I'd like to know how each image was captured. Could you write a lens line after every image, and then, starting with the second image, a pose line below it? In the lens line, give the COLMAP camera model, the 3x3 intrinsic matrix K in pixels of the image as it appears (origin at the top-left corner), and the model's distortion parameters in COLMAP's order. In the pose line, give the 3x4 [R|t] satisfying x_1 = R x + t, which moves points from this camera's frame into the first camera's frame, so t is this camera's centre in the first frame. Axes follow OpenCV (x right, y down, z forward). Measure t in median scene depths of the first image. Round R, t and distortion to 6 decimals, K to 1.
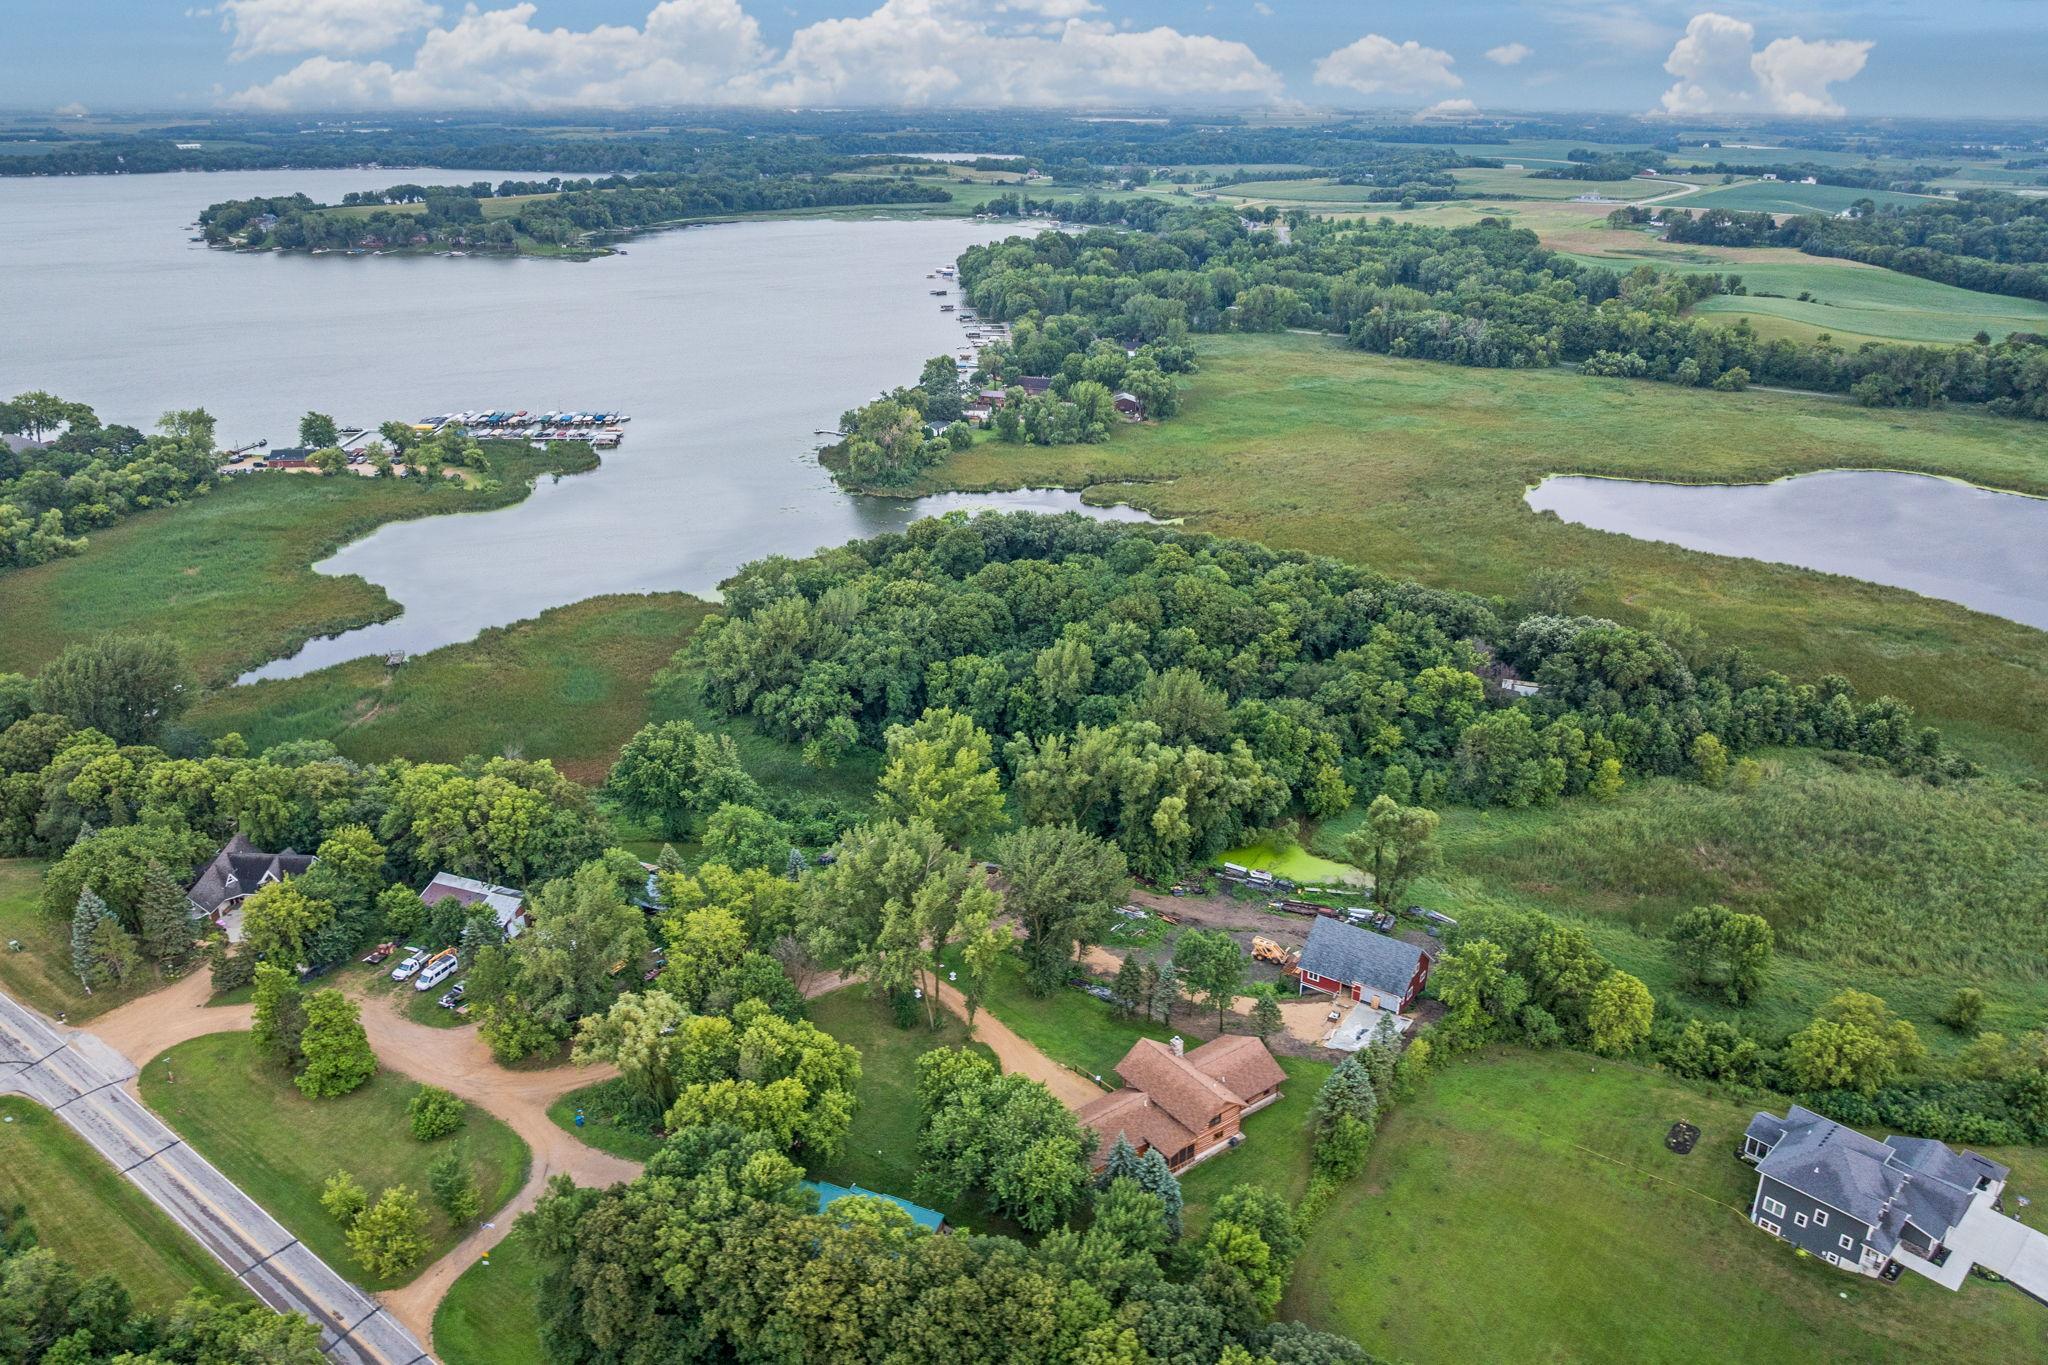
lens RADIAL K [[1462.6, 0, 1021.2], [0, 1462.6, 639.8], [0, 0, 1]] dist [-0.039874, -0.002574]
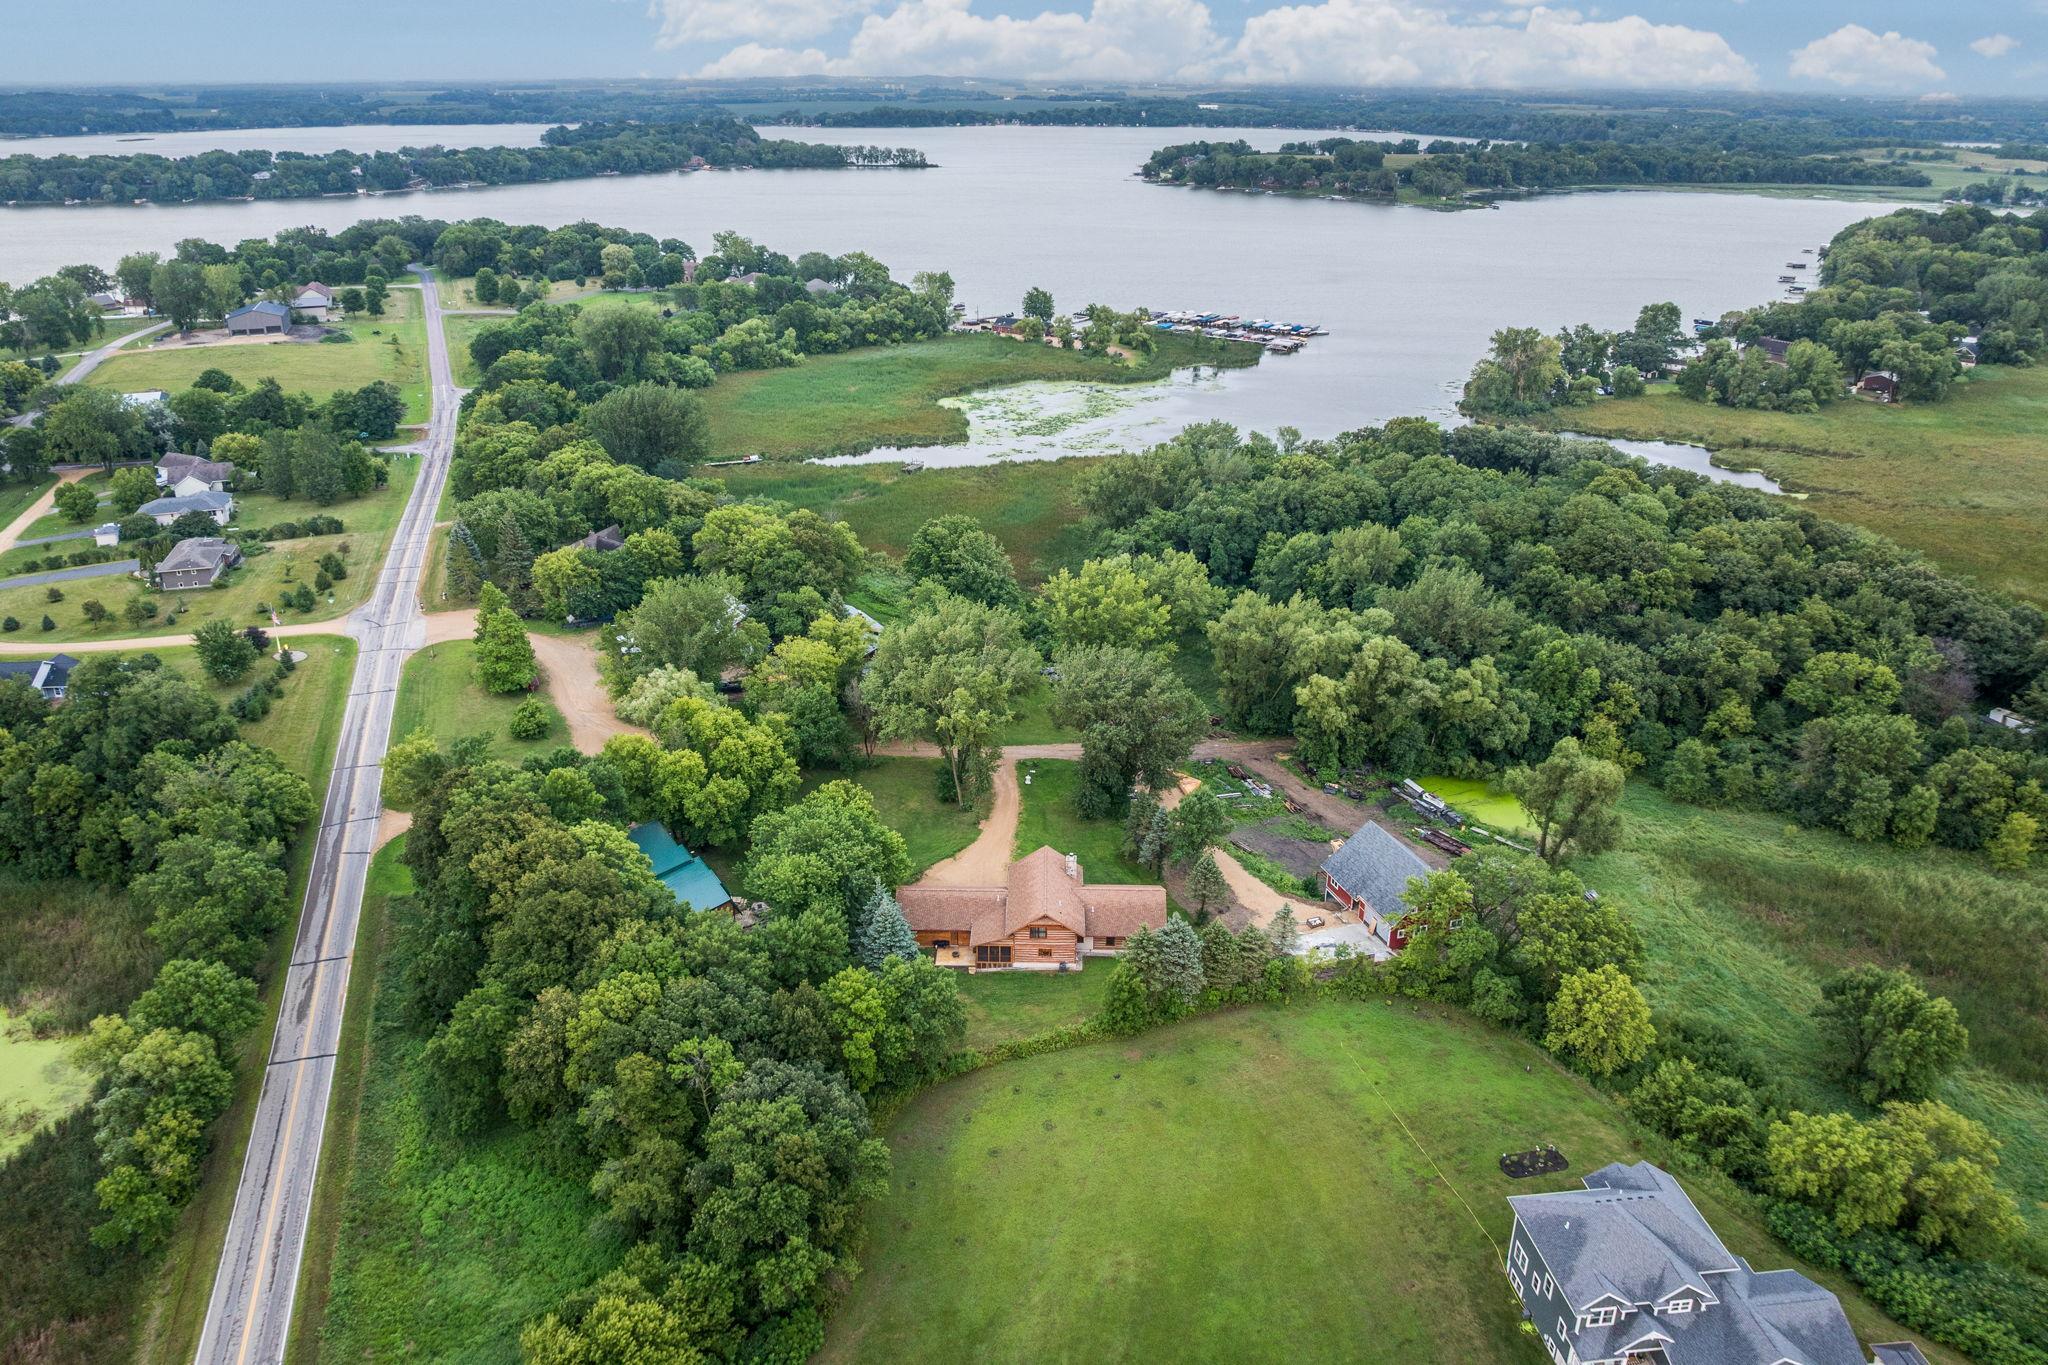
lens RADIAL K [[1467.8, 0, 1023.6], [0, 1467.8, 655.3], [0, 0, 1]] dist [-0.038798, -0.004623]
pose [[0.797908, 0.223429, -0.559841, 0.282968], [-0.213034, 0.973355, 0.084835, 0.036951], [0.563878, 0.051574, 0.824246, 0.098542]]
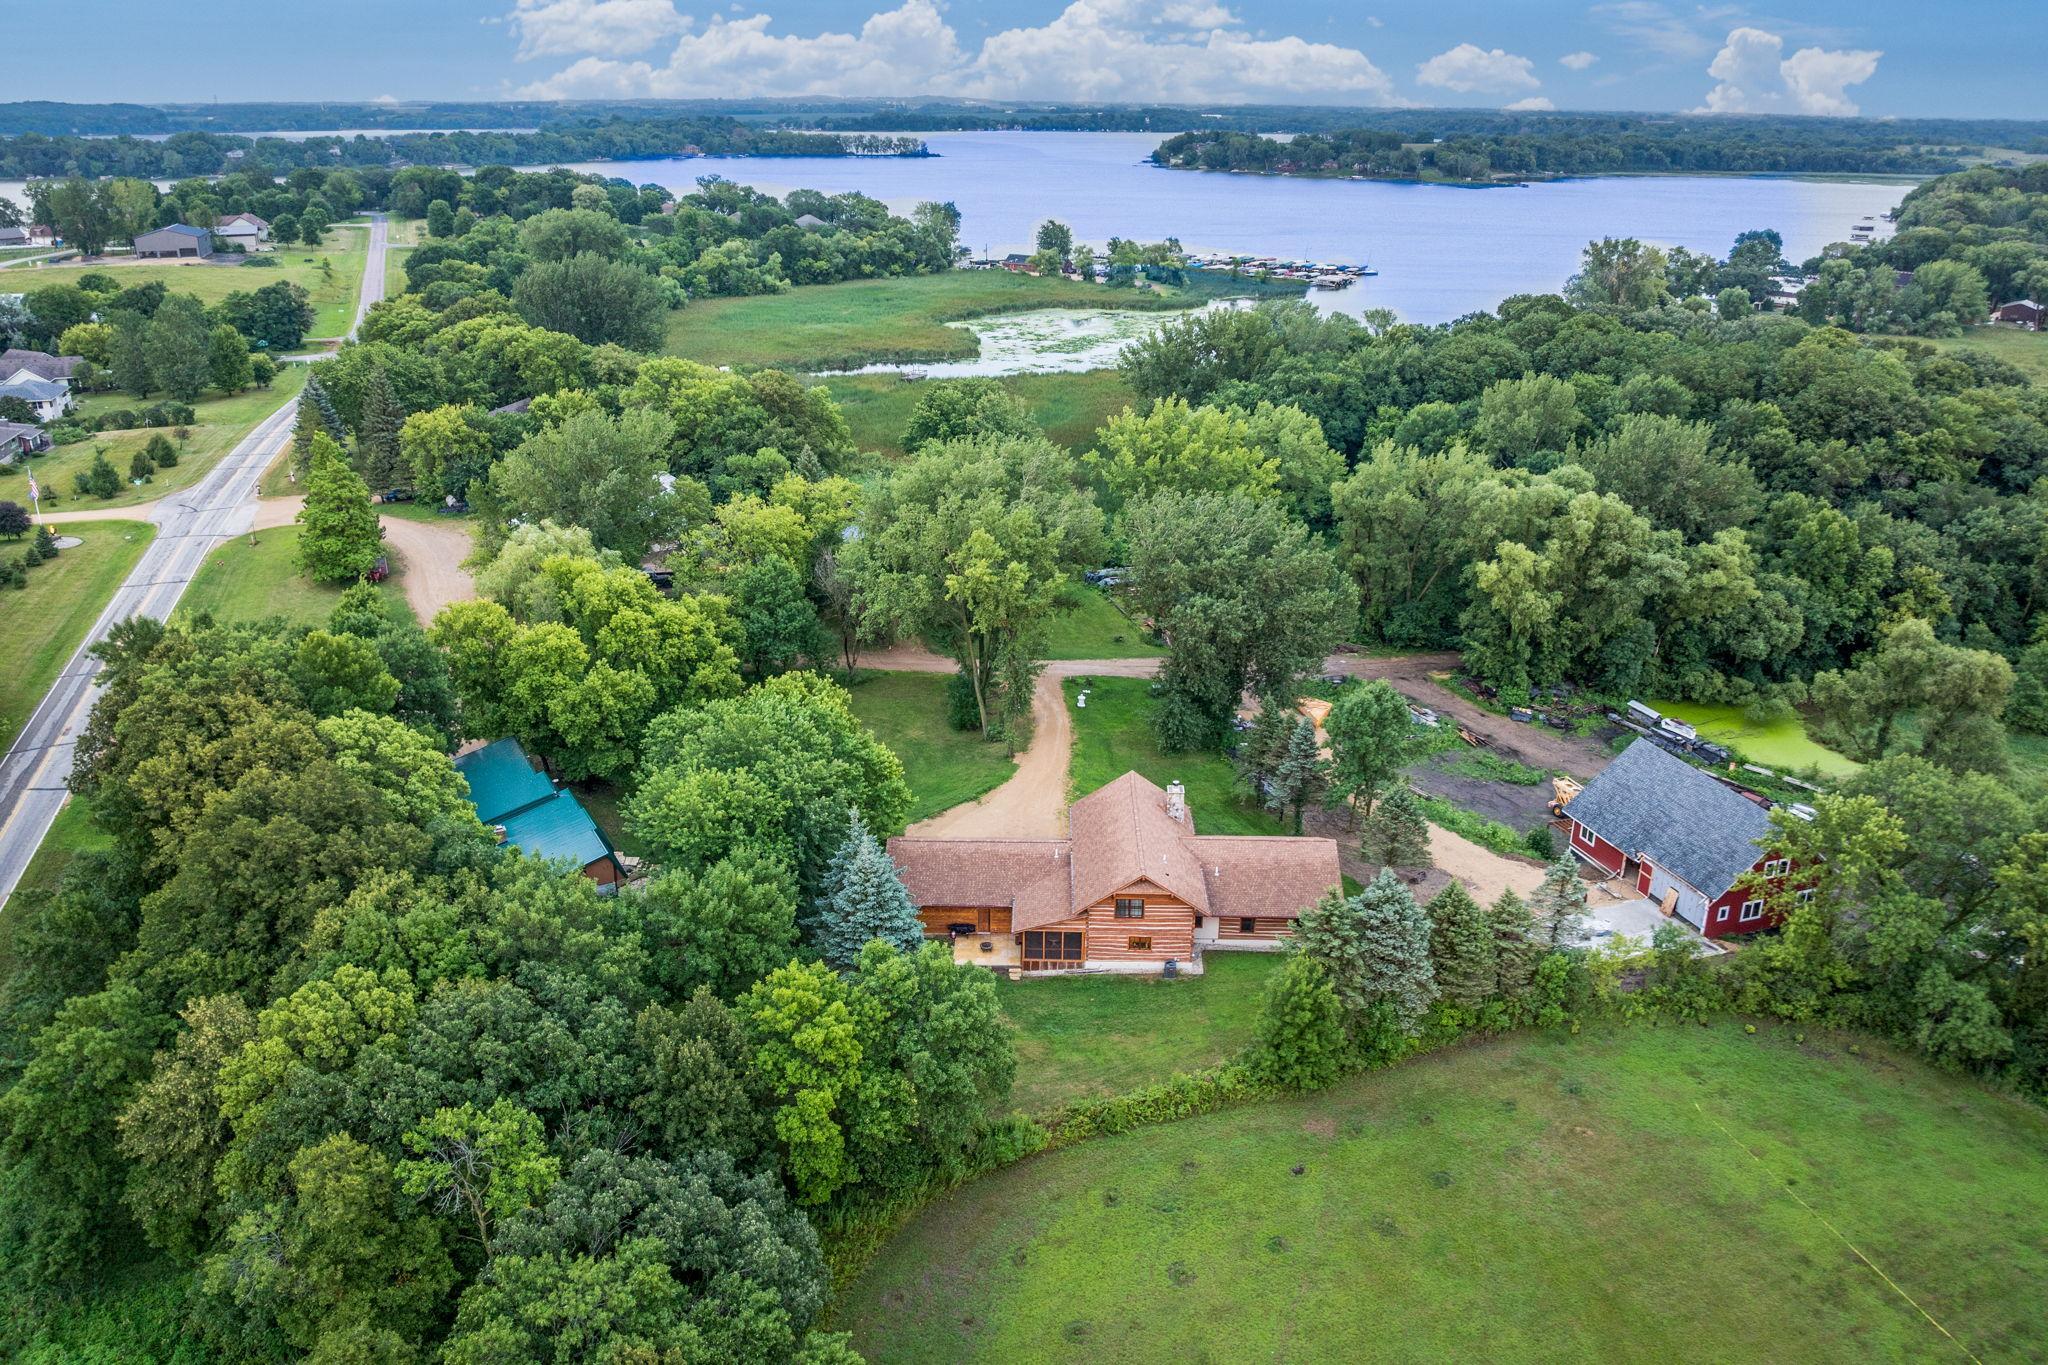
lens RADIAL K [[1462.6, 0, 1021.2], [0, 1462.6, 639.8], [0, 0, 1]] dist [-0.039874, -0.002574]
pose [[0.797054, 0.211861, -0.565527, 0.179472], [-0.215366, 0.974590, 0.061569, 0.096140], [0.564201, 0.072721, 0.822429, 0.241973]]
